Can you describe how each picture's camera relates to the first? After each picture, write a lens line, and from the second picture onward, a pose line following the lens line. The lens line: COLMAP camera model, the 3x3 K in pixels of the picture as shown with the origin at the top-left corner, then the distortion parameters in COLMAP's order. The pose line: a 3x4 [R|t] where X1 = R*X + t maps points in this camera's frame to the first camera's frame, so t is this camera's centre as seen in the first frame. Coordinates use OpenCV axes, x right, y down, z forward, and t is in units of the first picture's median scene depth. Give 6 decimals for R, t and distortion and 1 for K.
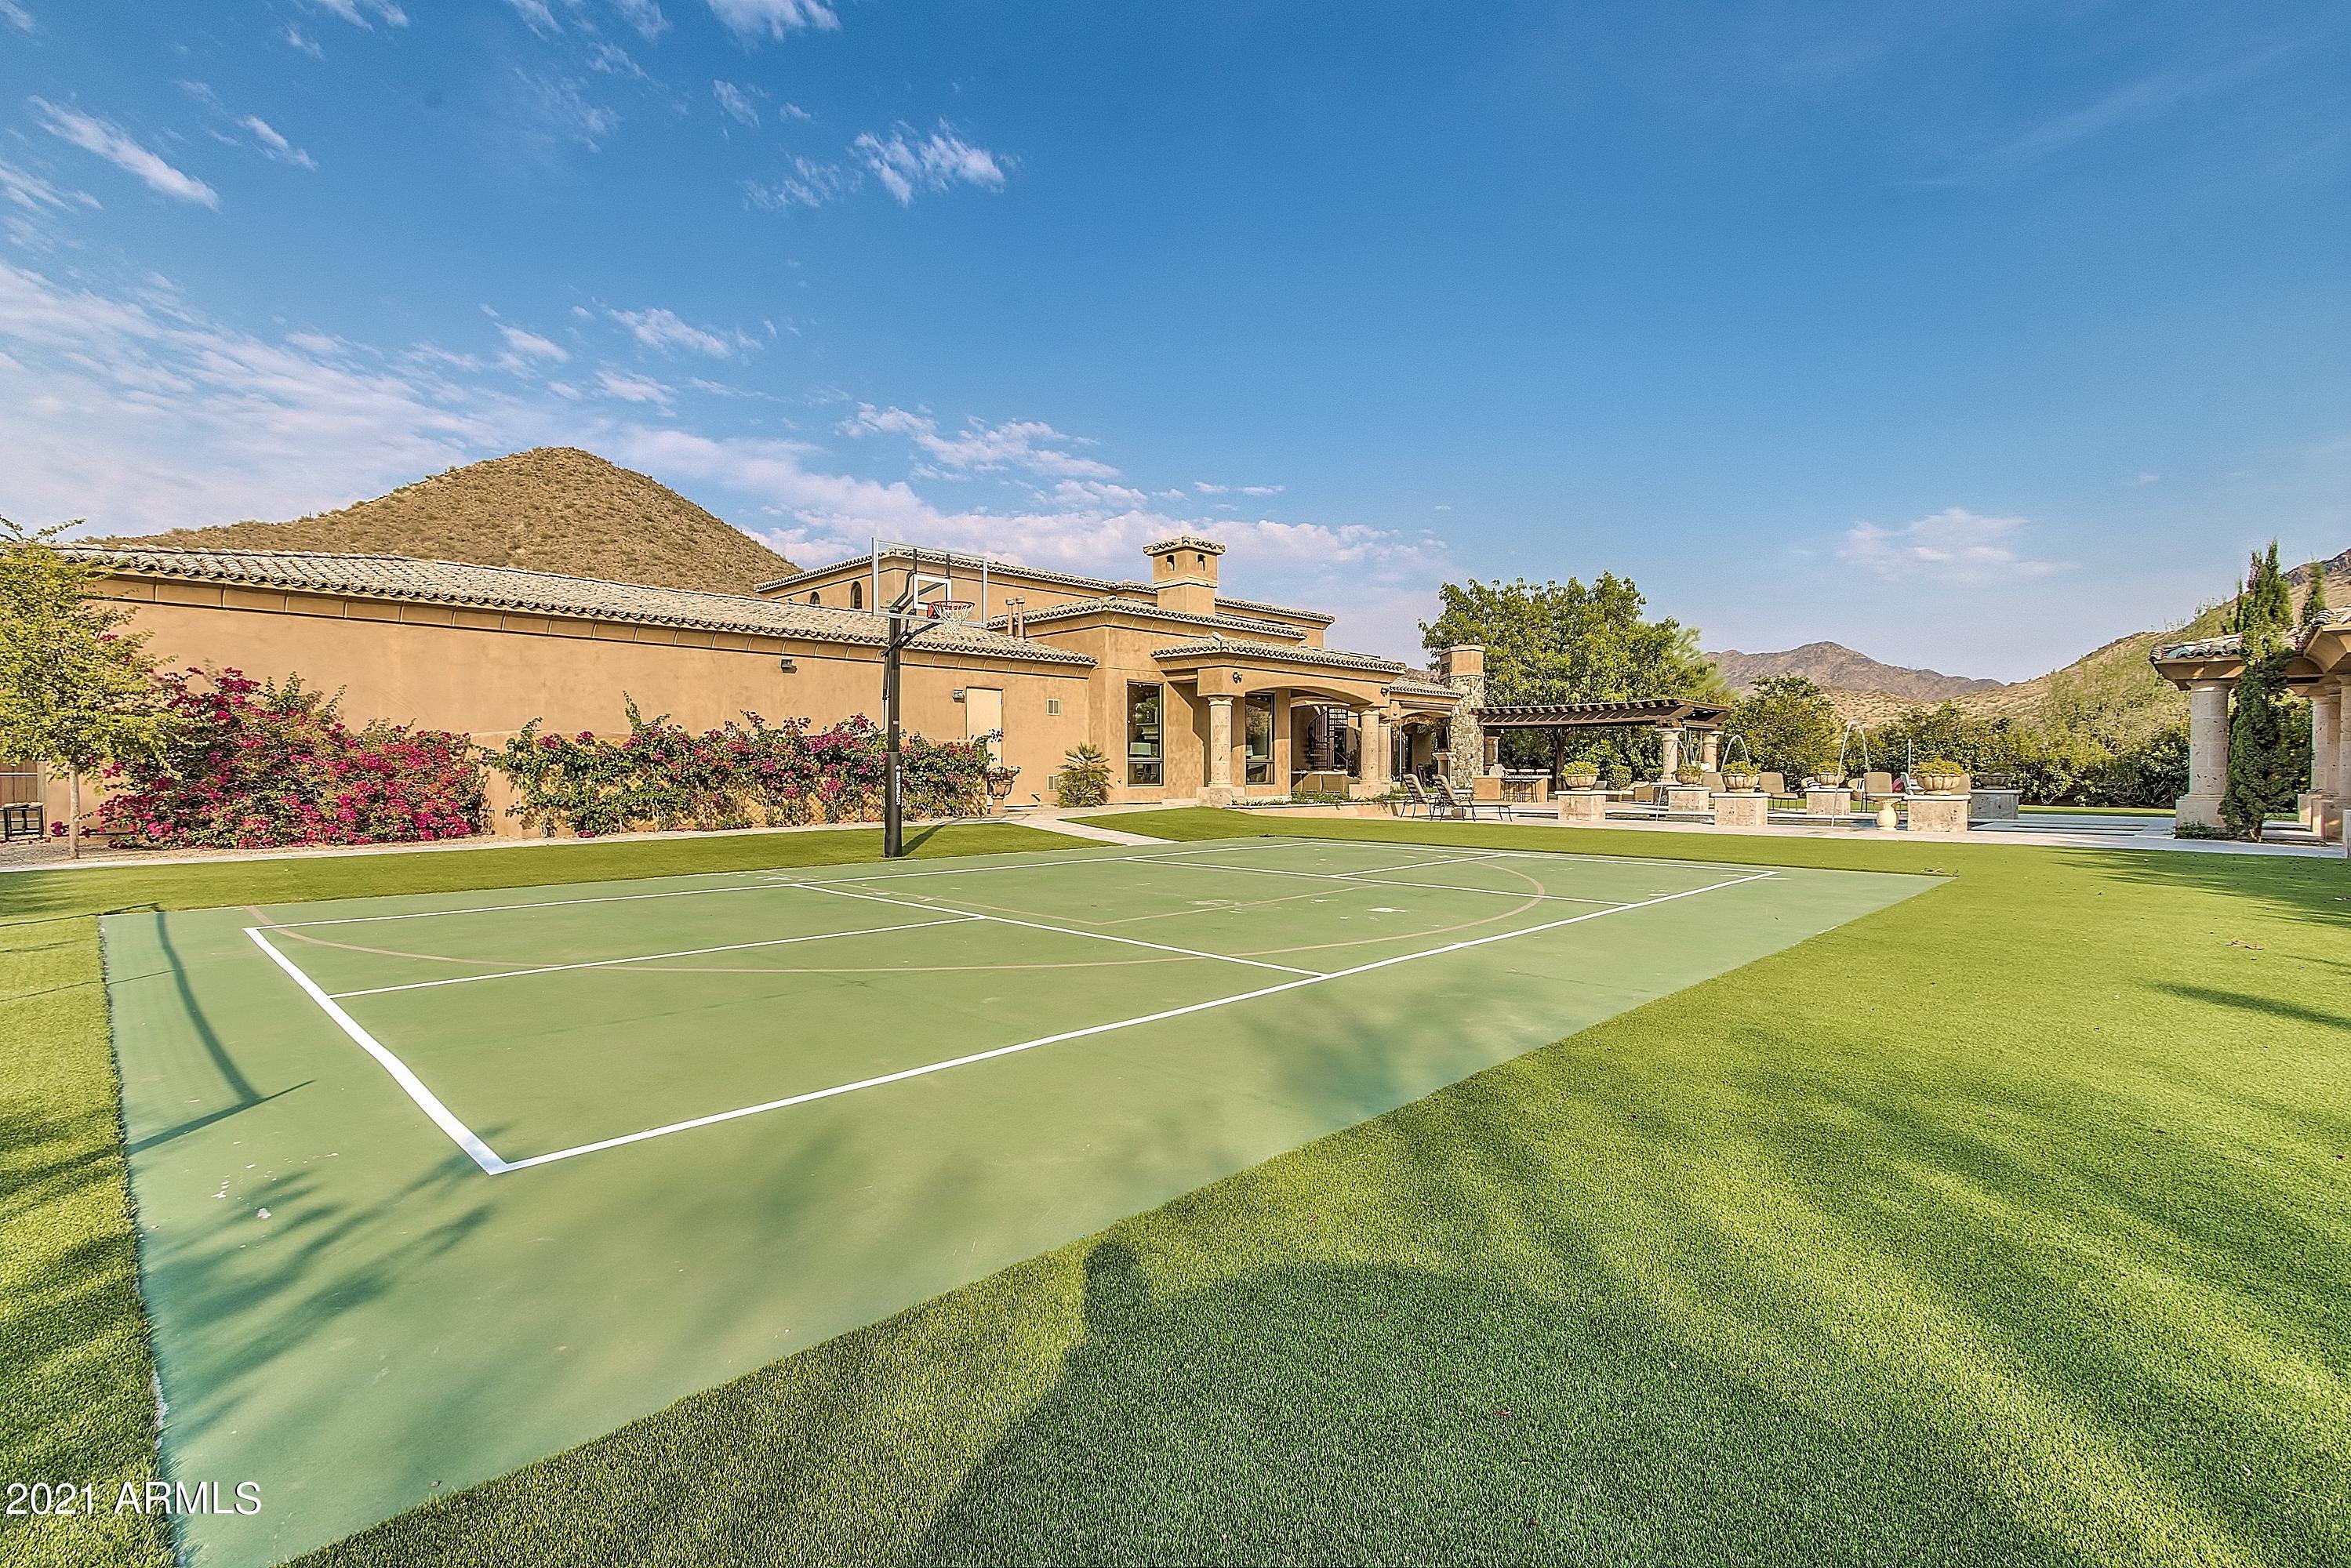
lens RADIAL K [[1083.1, 0, 1132.2], [0, 1083.1, 779.9], [0, 0, 1]] dist [0.004189, 0.001200]
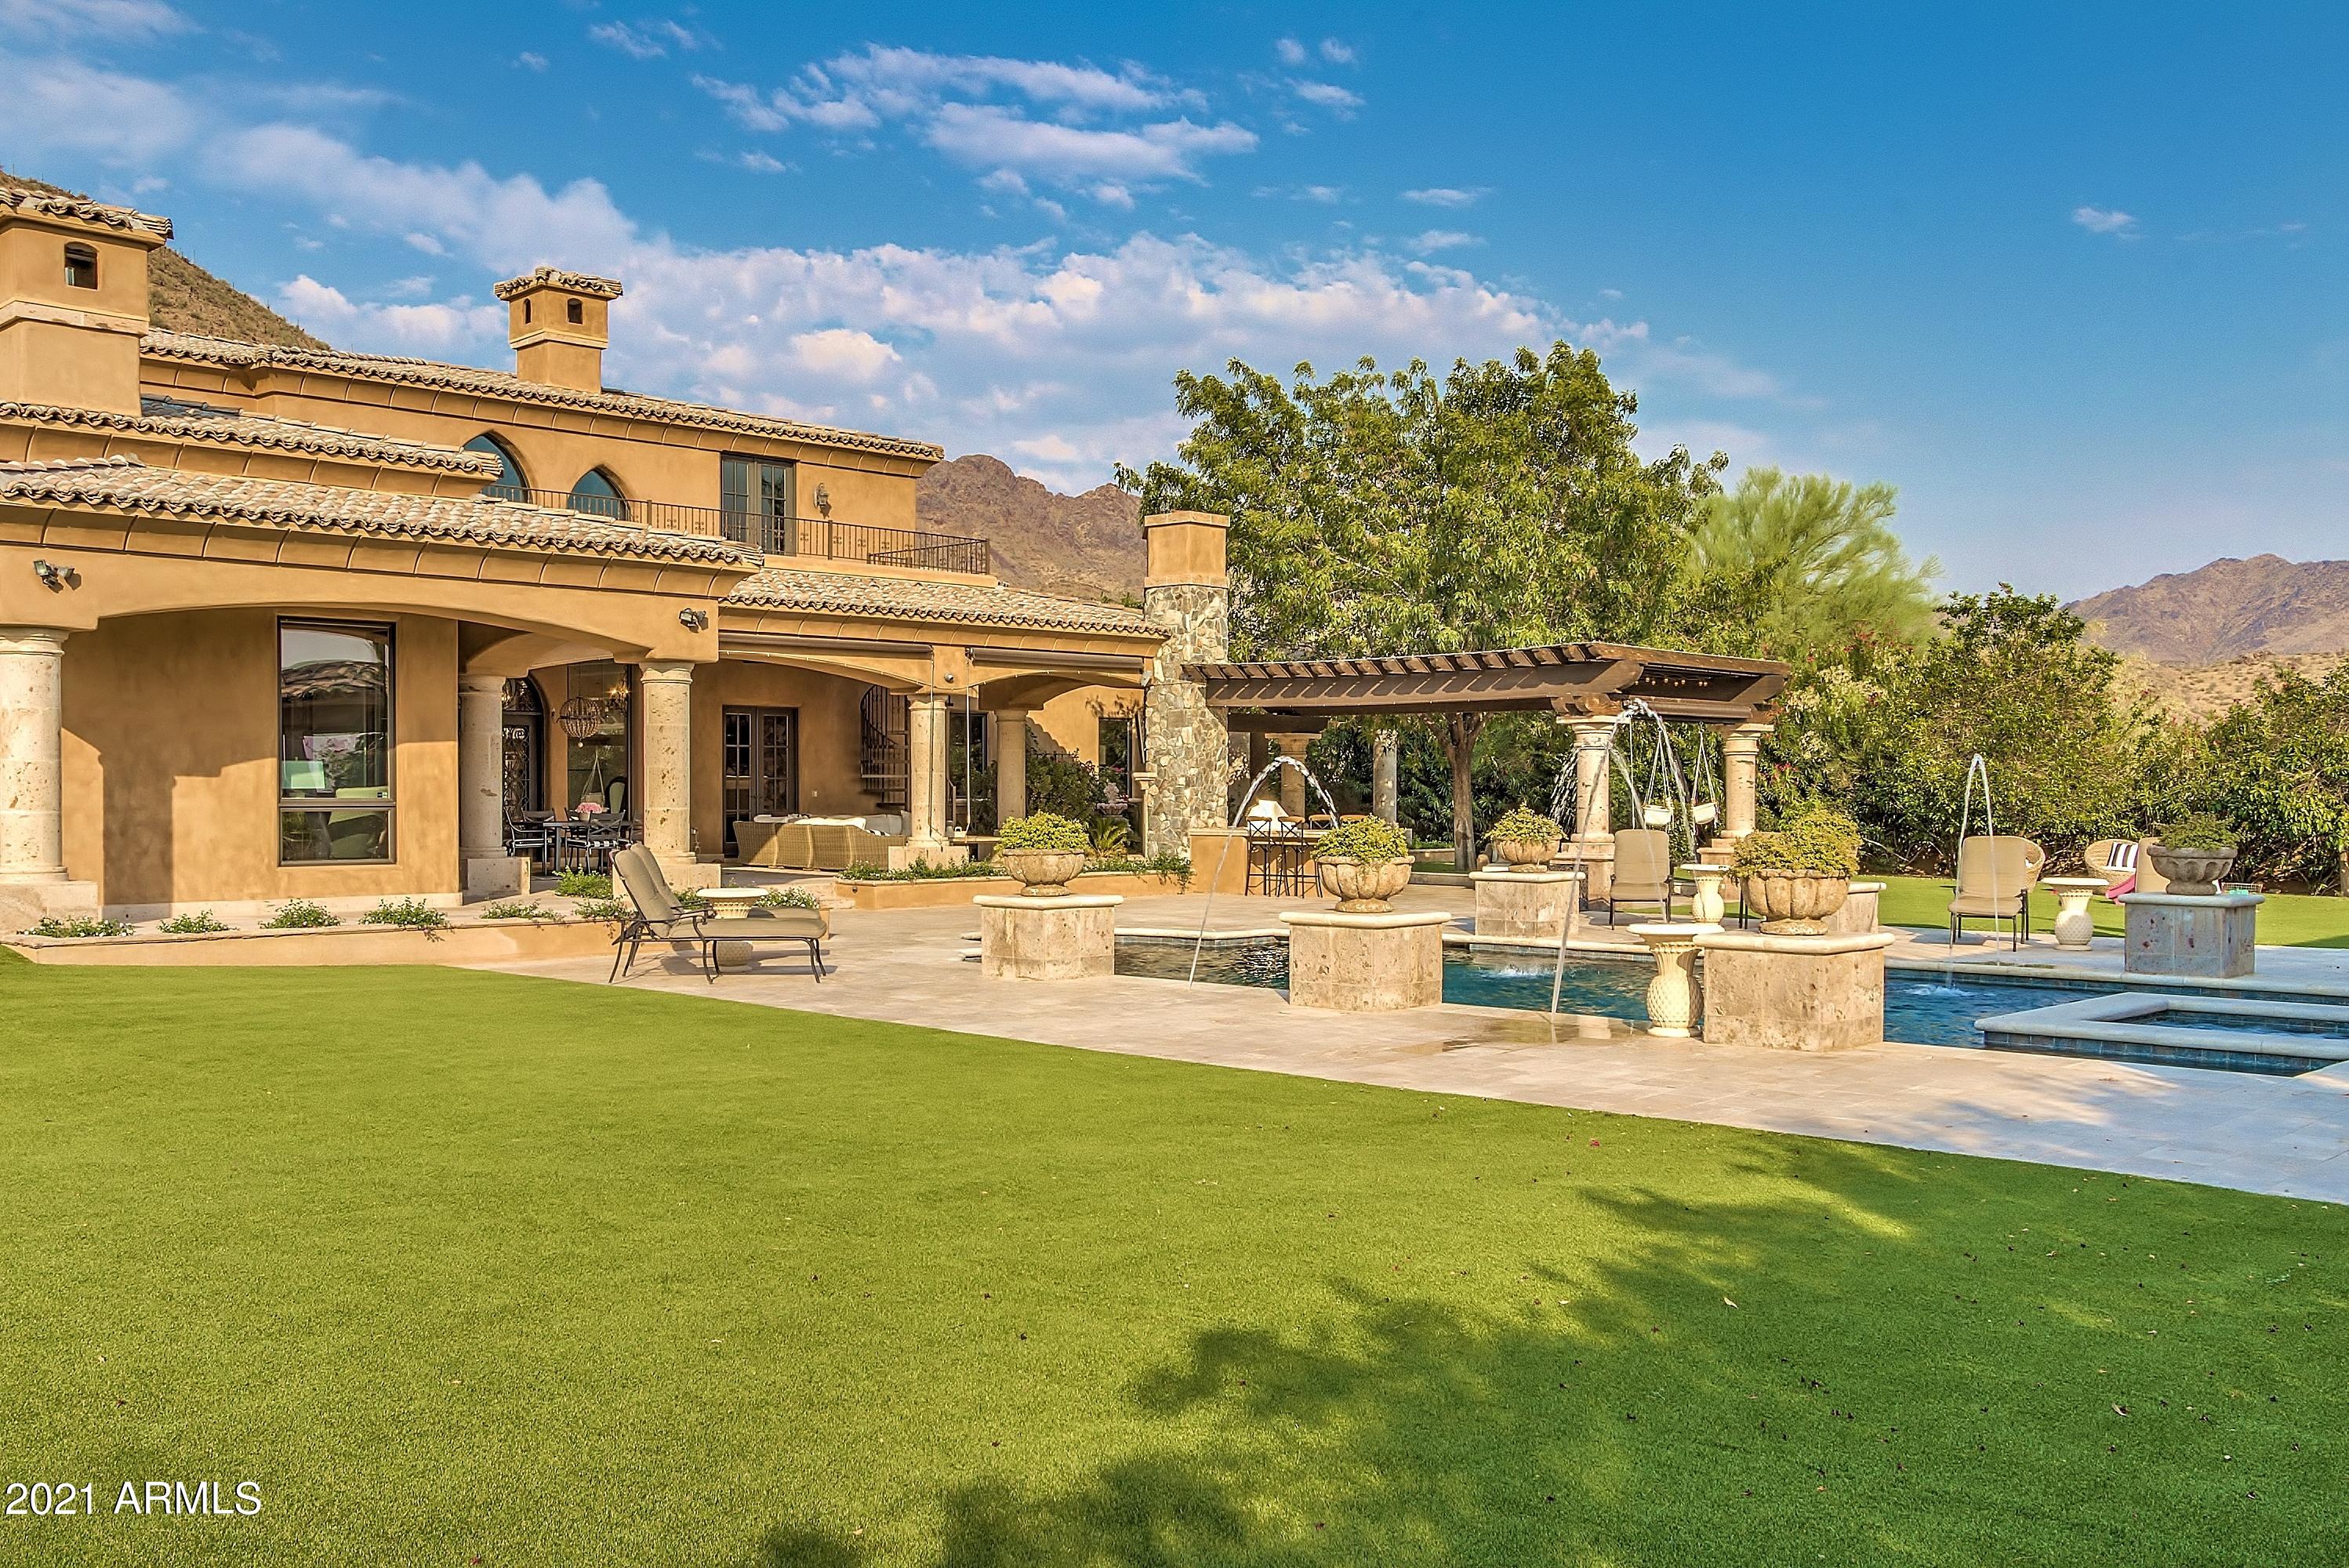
lens RADIAL K [[2152.9, 0, 1086.1], [0, 2152.9, 795.9], [0, 0, 1]] dist [-0.001696, 0.009111]
pose [[0.999989, 0.003600, -0.002950, 0.292568], [-0.003615, 0.999981, -0.005010, -0.013078], [0.002932, 0.005021, 0.999983, 0.195914]]
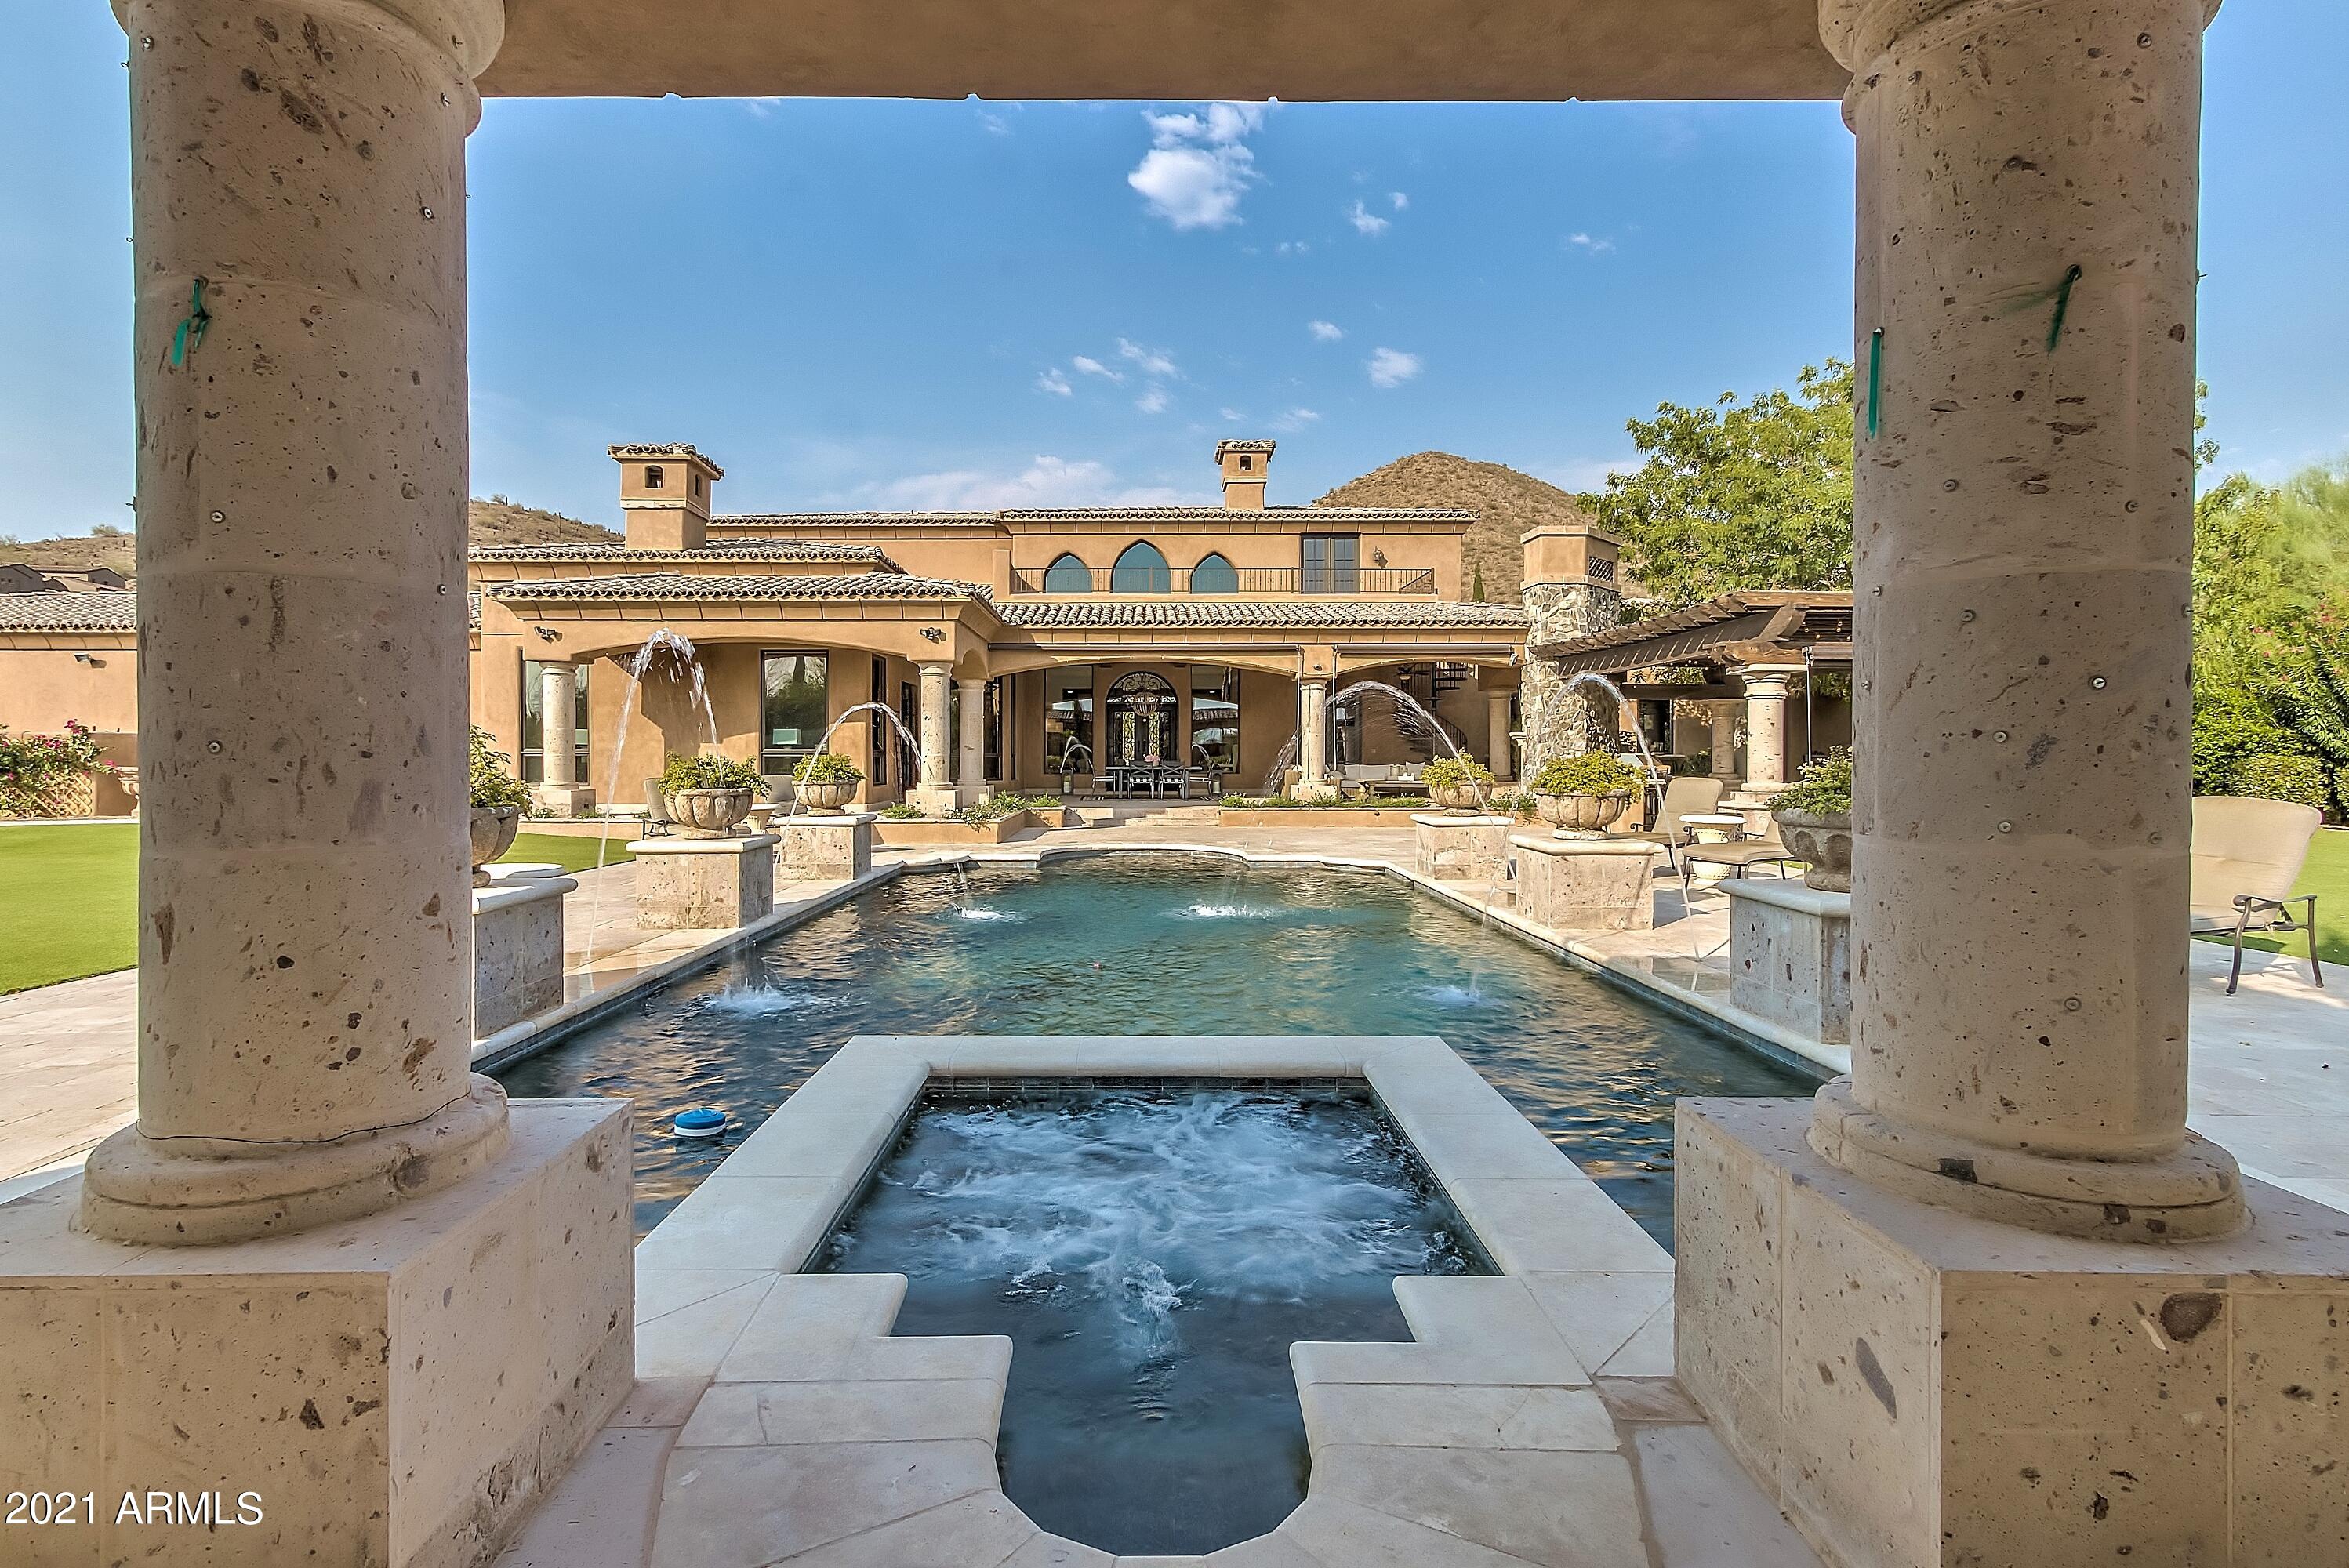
lens RADIAL K [[1082.3, 0, 1131.3], [0, 1082.3, 779.9], [0, 0, 1]] dist [0.004189, 0.001200]
pose [[0.703257, 0.019252, -0.710675, 0.577944], [-0.007882, 0.999783, 0.019285, -0.010930], [0.710892, -0.007961, 0.703256, 0.516796]]
